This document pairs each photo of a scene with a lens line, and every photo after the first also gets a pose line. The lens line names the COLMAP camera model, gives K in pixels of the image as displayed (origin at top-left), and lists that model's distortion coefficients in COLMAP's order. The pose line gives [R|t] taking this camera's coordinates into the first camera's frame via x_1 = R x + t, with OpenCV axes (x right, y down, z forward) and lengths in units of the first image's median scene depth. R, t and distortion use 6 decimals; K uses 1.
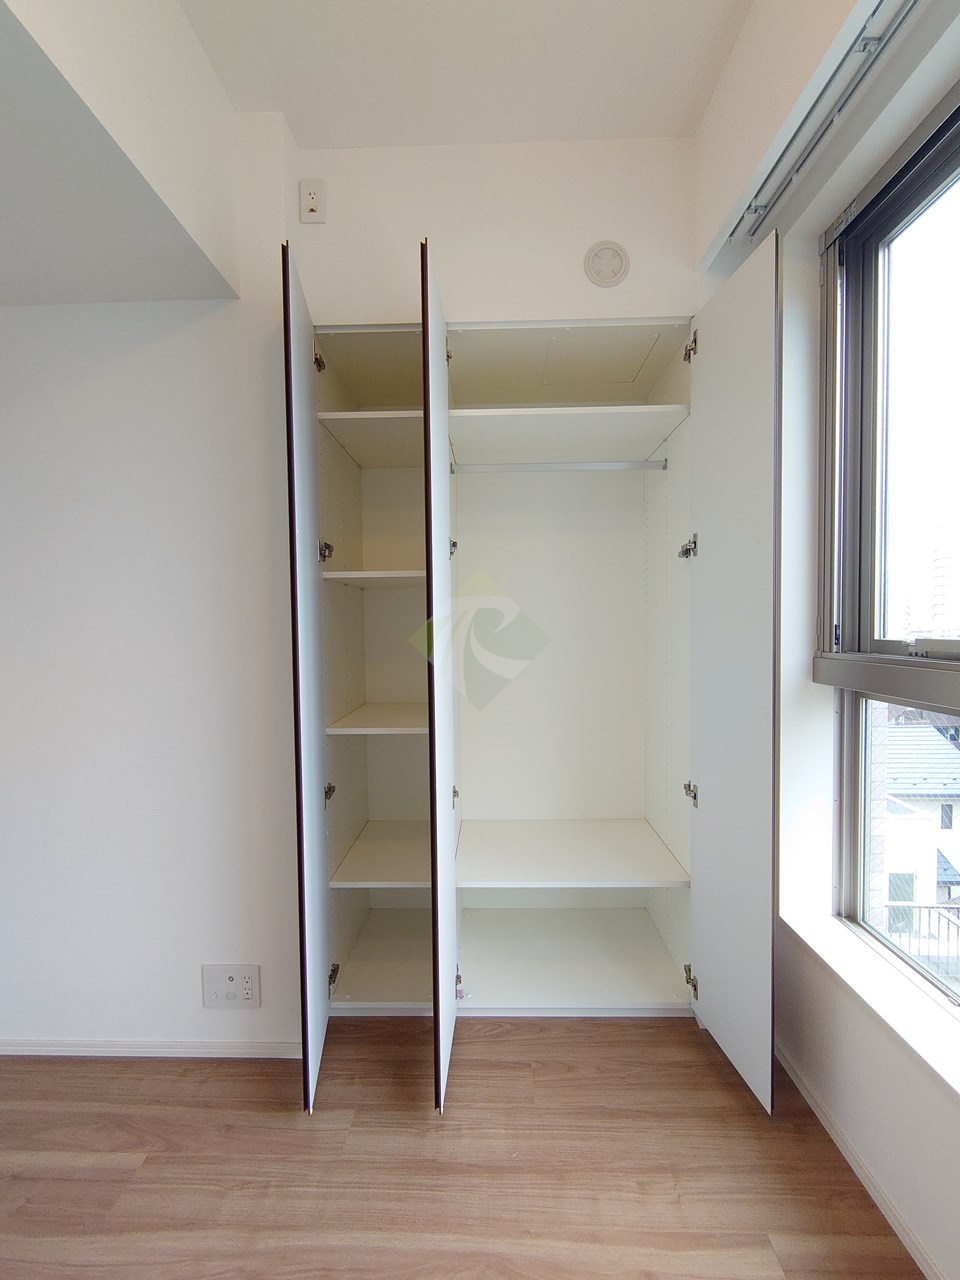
lens RADIAL K [[550.4, 0, 484.0], [0, 550.4, 632.7], [0, 0, 1]] dist [-0.004978, -0.001138]
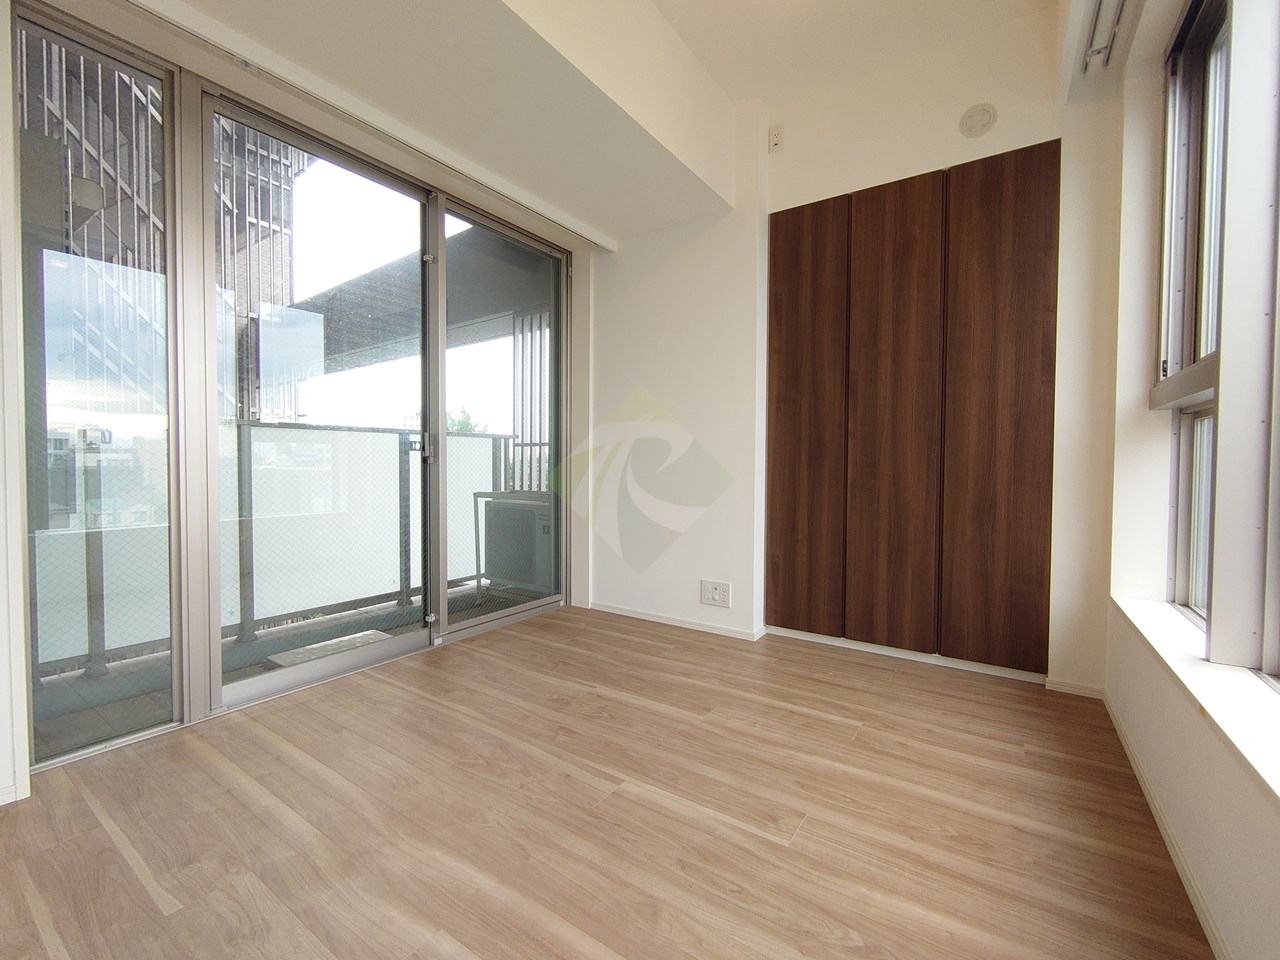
lens RADIAL K [[550.4, 0, 640.6], [0, 550.4, 476.0], [0, 0, 1]] dist [-0.004978, -0.001138]
pose [[0.833062, 0.025996, -0.552569, 0.344248], [-0.029954, 0.999550, 0.001866, 0.283430], [0.552369, 0.014997, 0.833465, -0.695809]]
